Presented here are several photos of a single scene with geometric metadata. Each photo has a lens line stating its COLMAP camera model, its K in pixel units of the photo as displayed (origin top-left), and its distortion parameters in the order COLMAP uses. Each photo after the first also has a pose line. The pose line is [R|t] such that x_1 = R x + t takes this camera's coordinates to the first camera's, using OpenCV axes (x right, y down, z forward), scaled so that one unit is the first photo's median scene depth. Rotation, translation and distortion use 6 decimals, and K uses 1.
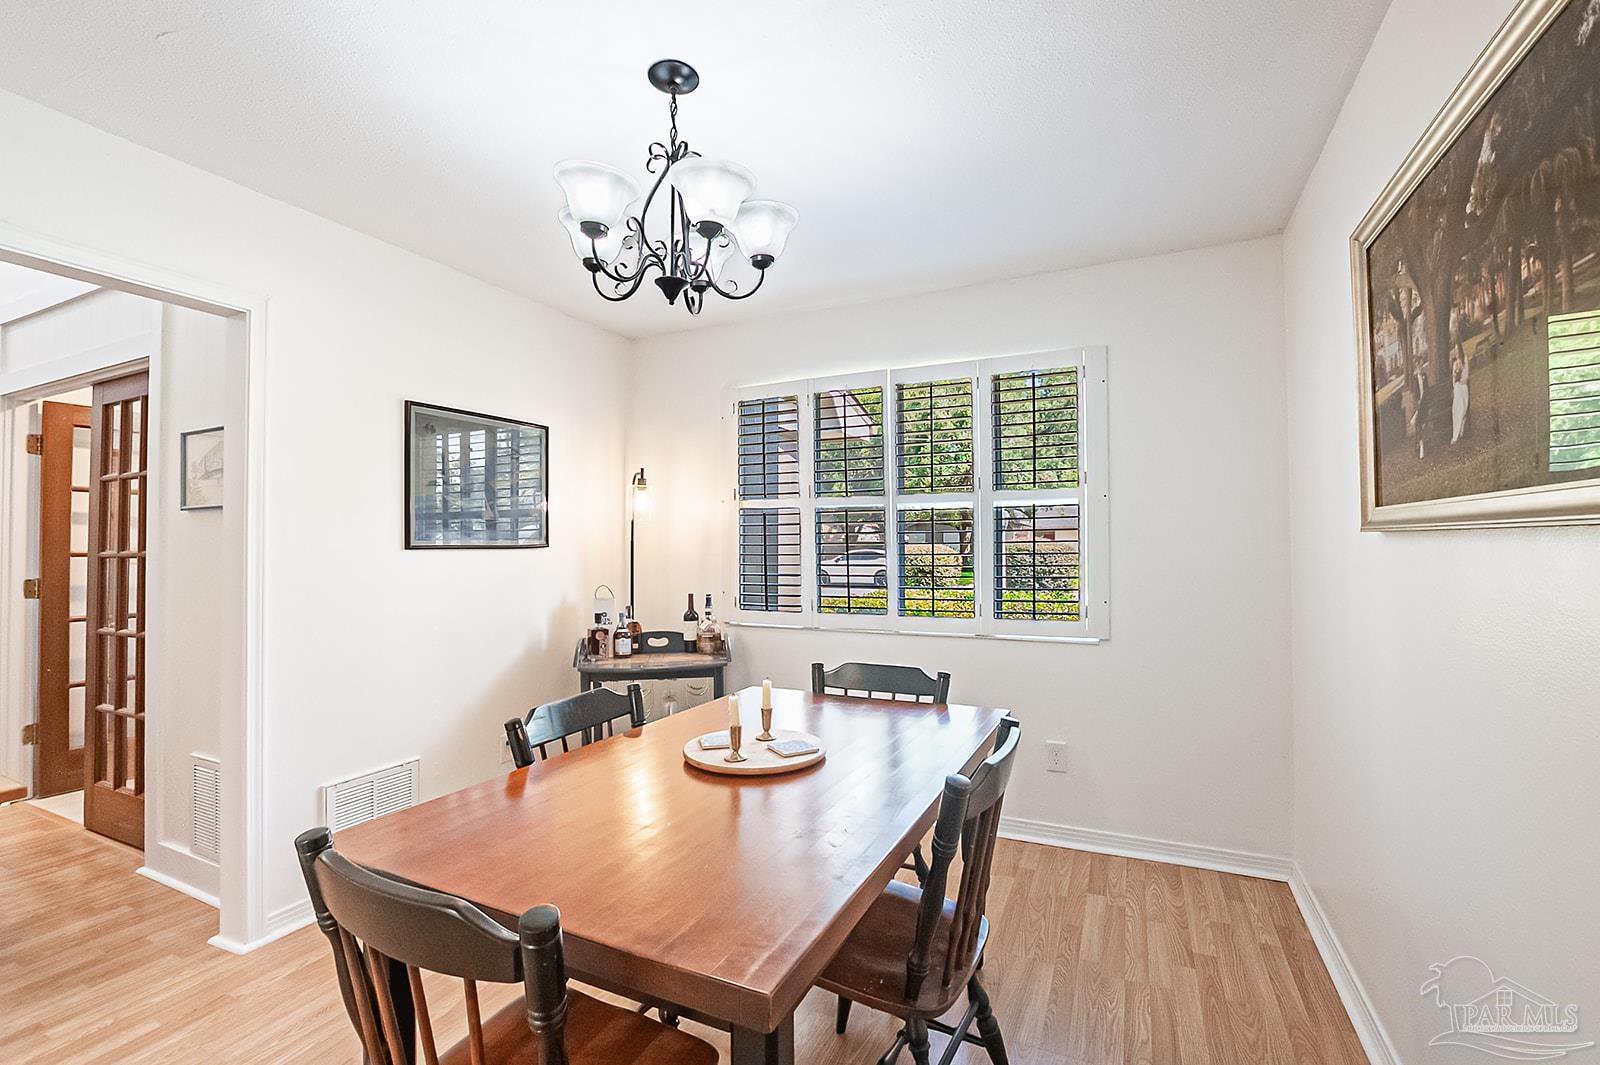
lens RADIAL K [[711.7, 0, 809.2], [0, 711.7, 536.3], [0, 0, 1]] dist [-0.016620, 0.000434]
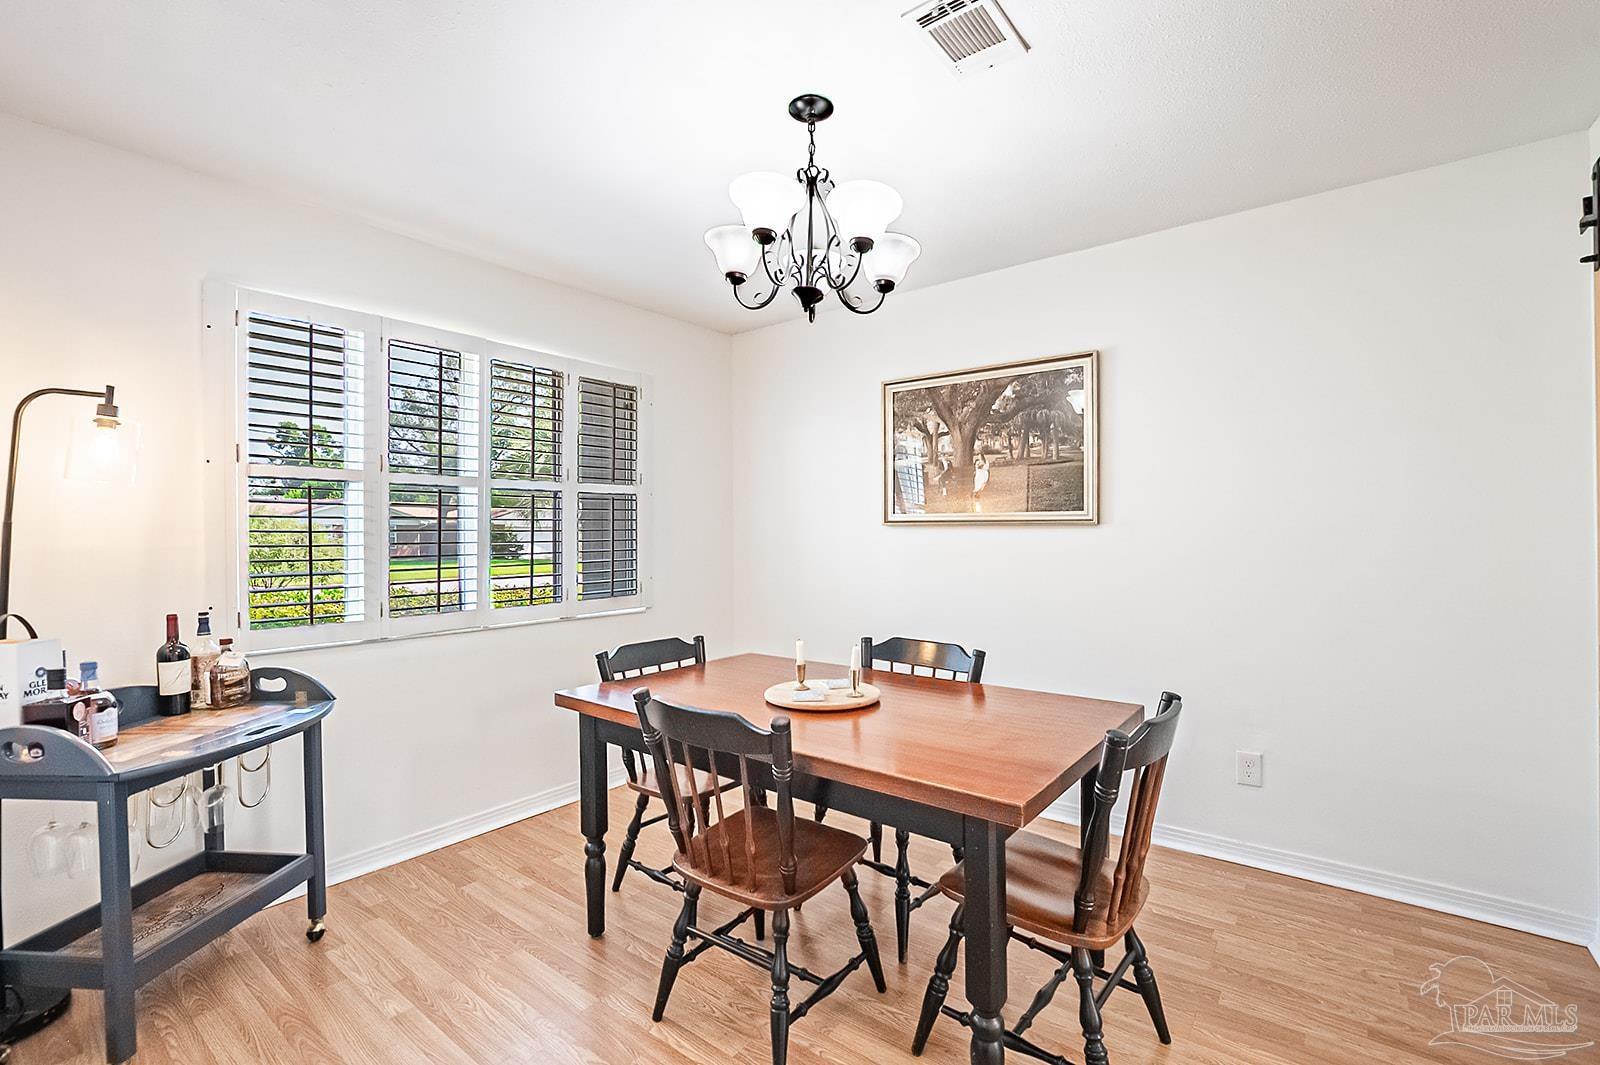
lens RADIAL K [[703.5, 0, 795.2], [0, 703.5, 549.7], [0, 0, 1]] dist [-0.002029, -0.000150]
pose [[0.236675, -0.021763, 0.971345, -0.915987], [-0.011257, 0.999621, 0.025139, 0.008999], [-0.971524, -0.016884, 0.236340, 0.542359]]
